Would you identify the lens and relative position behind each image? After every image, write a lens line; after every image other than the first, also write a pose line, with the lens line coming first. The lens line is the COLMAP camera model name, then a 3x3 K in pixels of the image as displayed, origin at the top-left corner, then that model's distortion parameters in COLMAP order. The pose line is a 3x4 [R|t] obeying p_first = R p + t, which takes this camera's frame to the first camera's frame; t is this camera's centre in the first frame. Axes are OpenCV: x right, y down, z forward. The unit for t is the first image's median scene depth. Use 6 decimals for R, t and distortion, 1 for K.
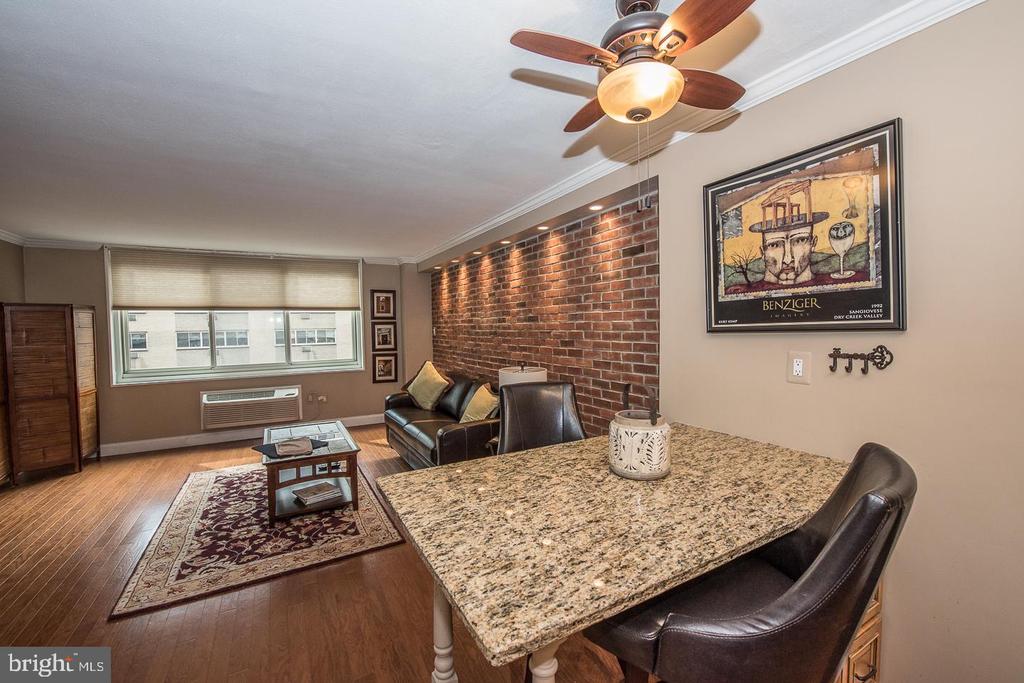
lens RADIAL K [[426.3, 0, 509.6], [0, 426.3, 338.1], [0, 0, 1]] dist [-0.016710, -0.000274]
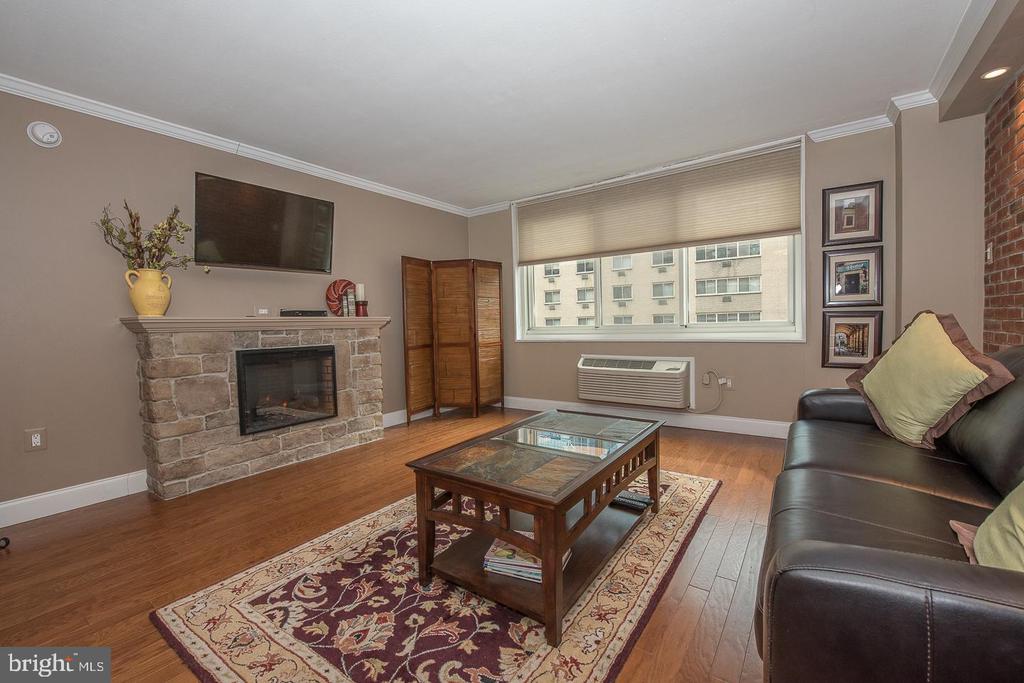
lens RADIAL K [[426.3, 0, 509.2], [0, 426.3, 337.6], [0, 0, 1]] dist [-0.016710, -0.000274]
pose [[0.428721, 0.039454, -0.902575, -0.020473], [-0.006820, 0.999159, 0.040436, 0.073154], [0.903411, -0.011180, 0.428629, 0.610970]]
